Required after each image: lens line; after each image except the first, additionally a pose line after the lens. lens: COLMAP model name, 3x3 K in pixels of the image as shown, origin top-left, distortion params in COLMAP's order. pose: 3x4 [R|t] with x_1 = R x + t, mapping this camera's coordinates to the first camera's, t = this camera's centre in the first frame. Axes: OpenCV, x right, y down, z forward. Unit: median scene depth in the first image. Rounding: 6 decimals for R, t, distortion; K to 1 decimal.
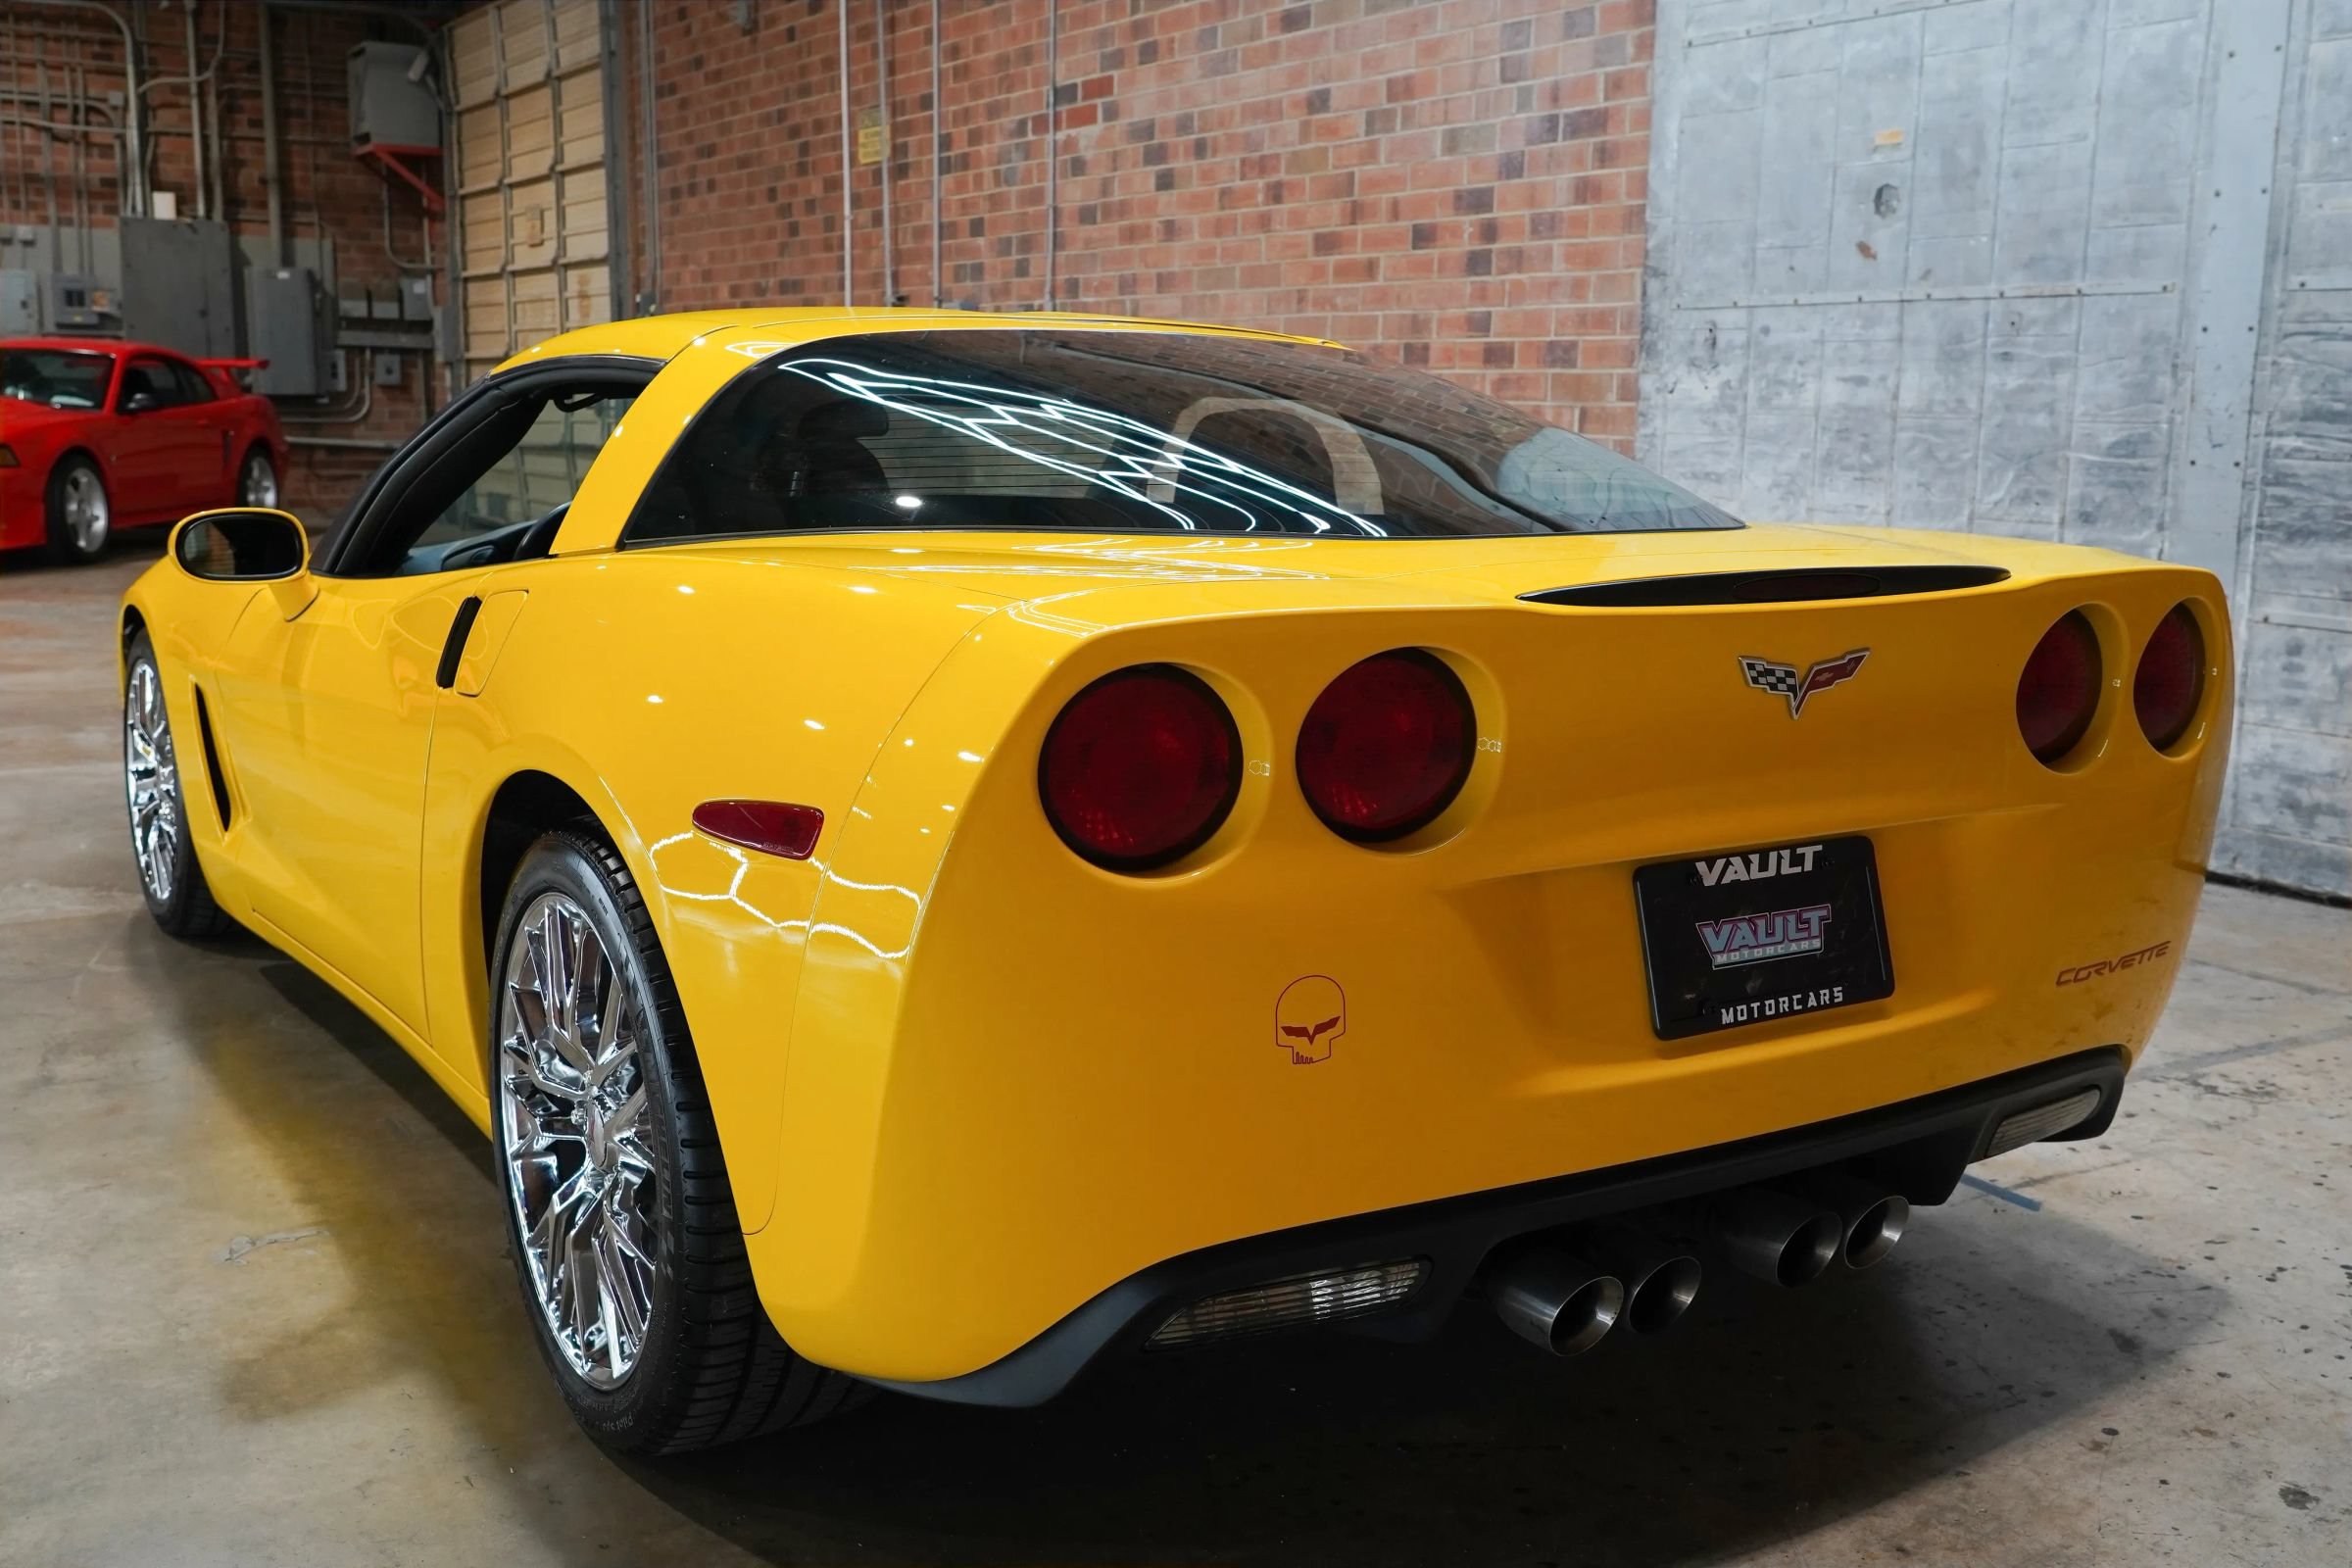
lens RADIAL K [[2247.8, 0, 1168.3], [0, 2247.8, 777.2], [0, 0, 1]] dist [0.056354, -0.034421]
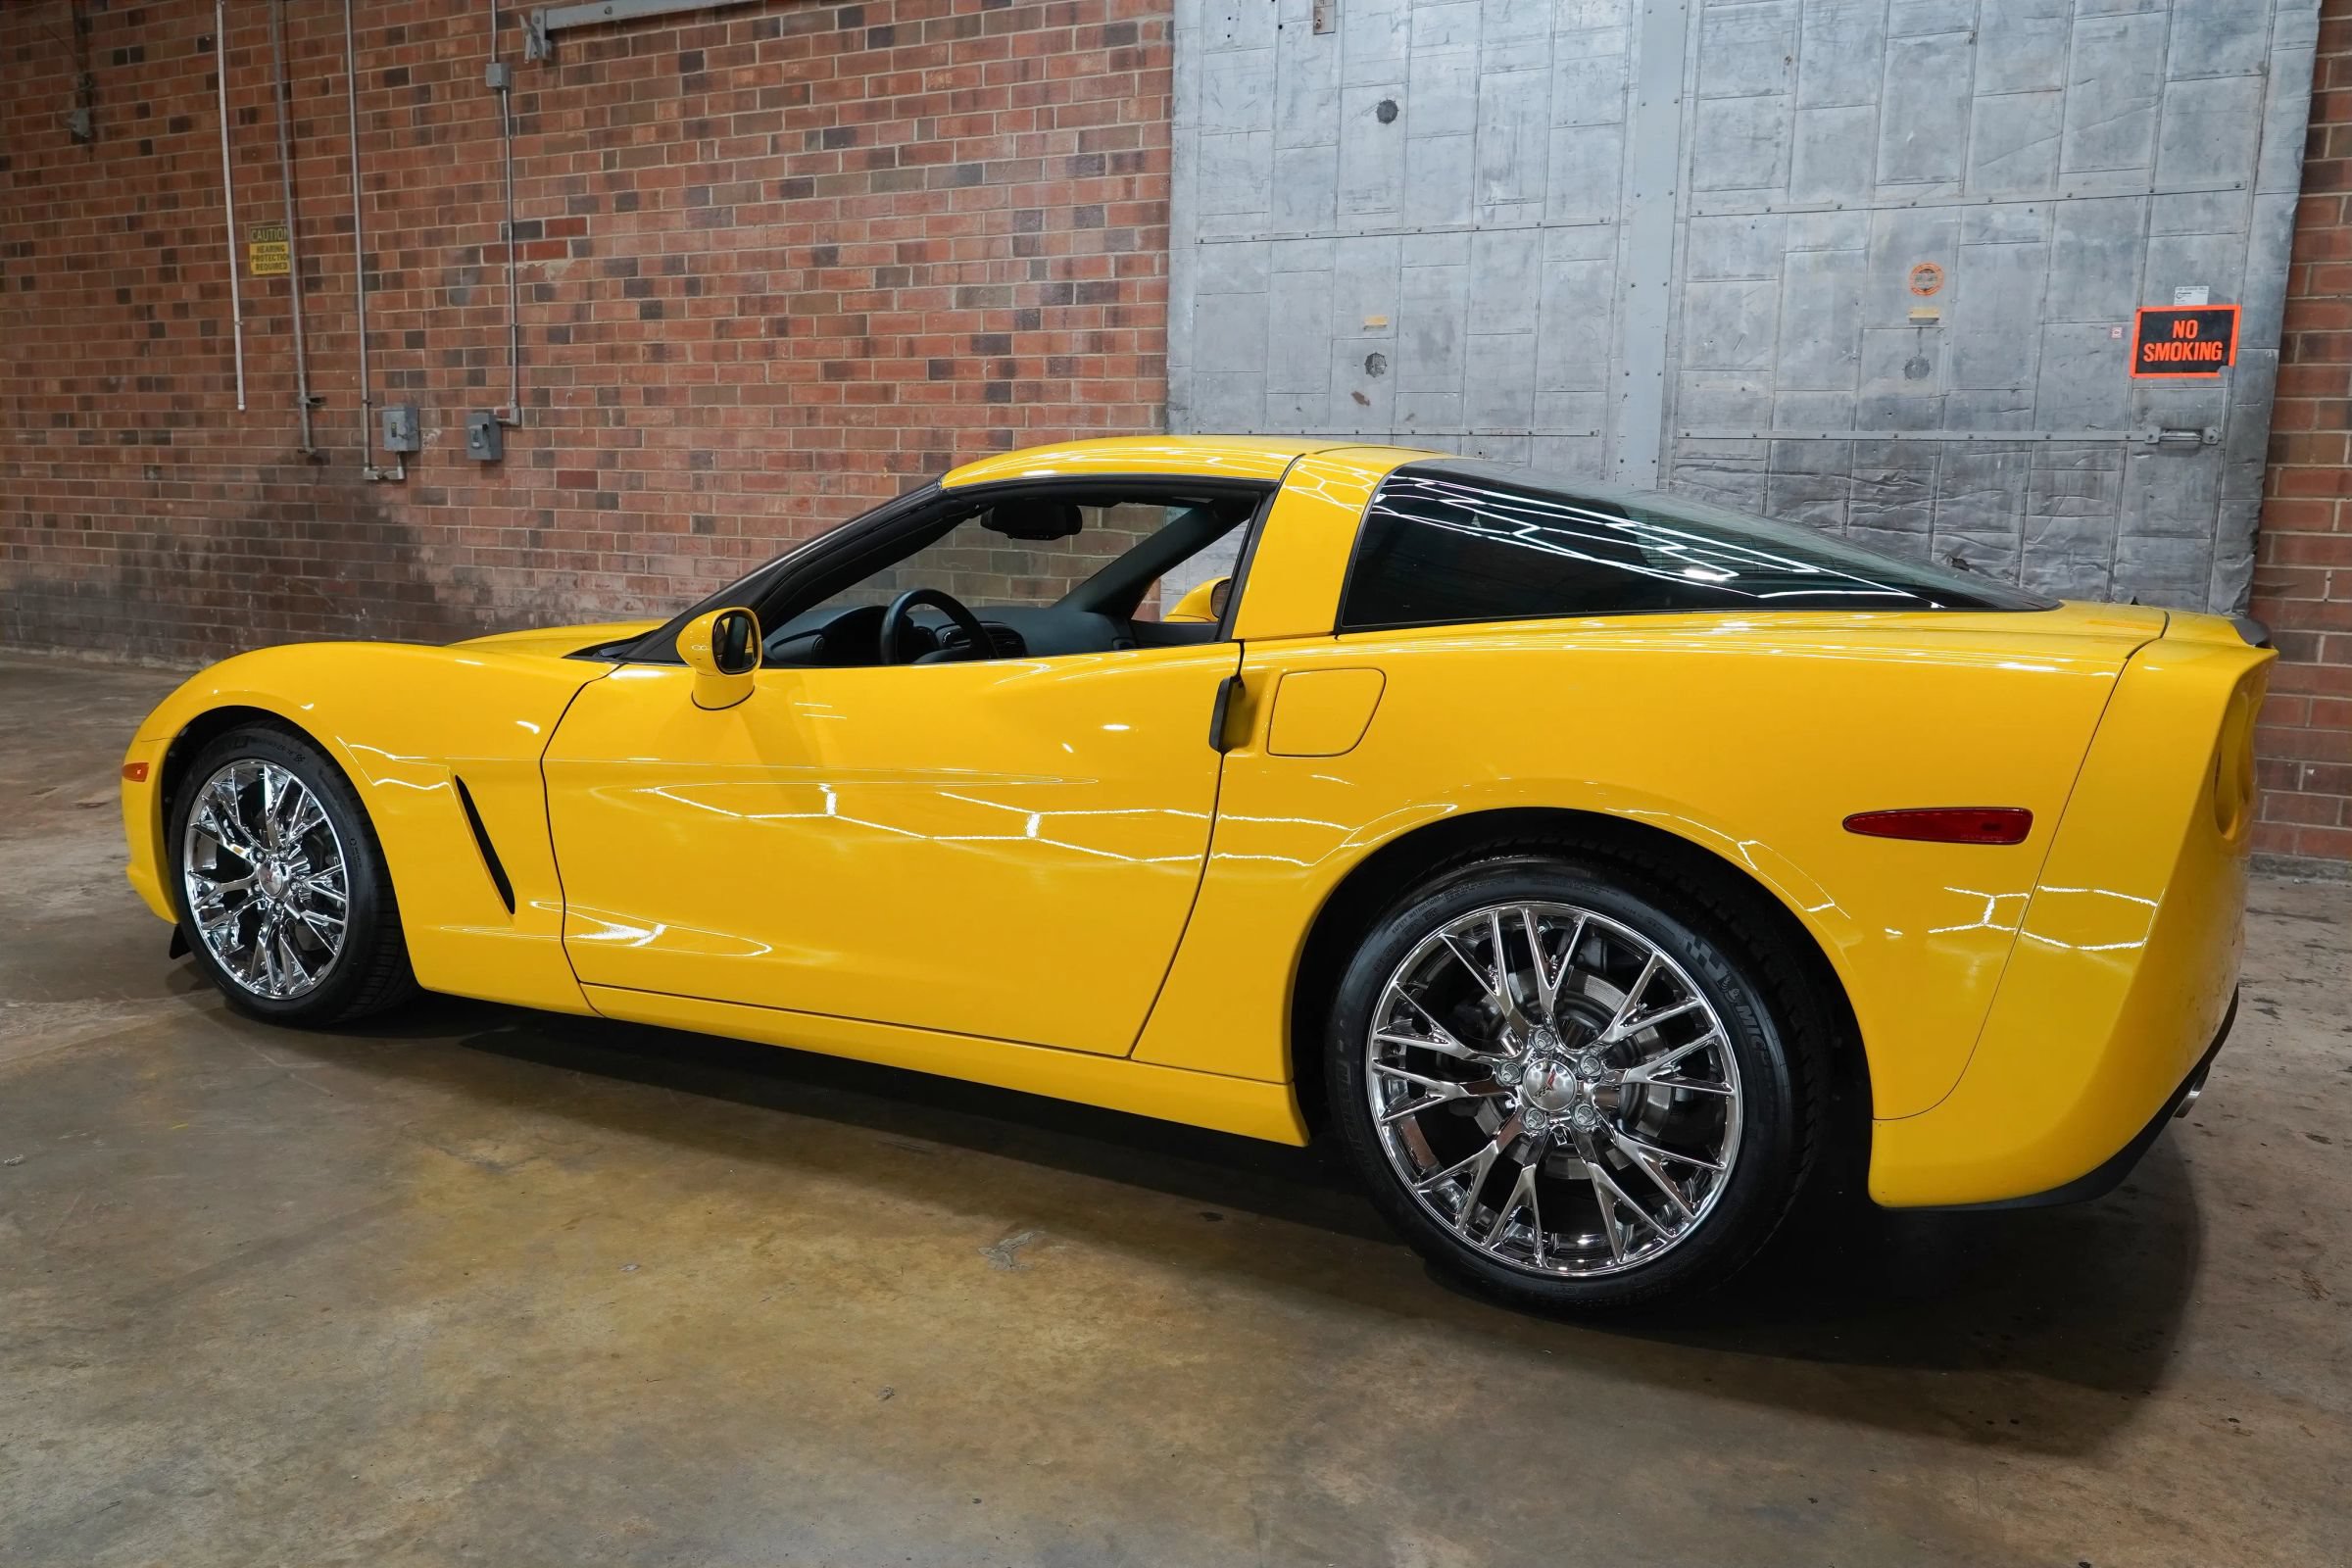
lens RADIAL K [[1789.3, 0, 1158.3], [0, 1789.3, 785.2], [0, 0, 1]] dist [0.000461, 0.011703]
pose [[0.872262, -0.072594, 0.483621, -0.323855], [0.073733, 0.997138, 0.016690, -0.016271], [-0.483449, 0.021101, 0.875118, 0.072661]]
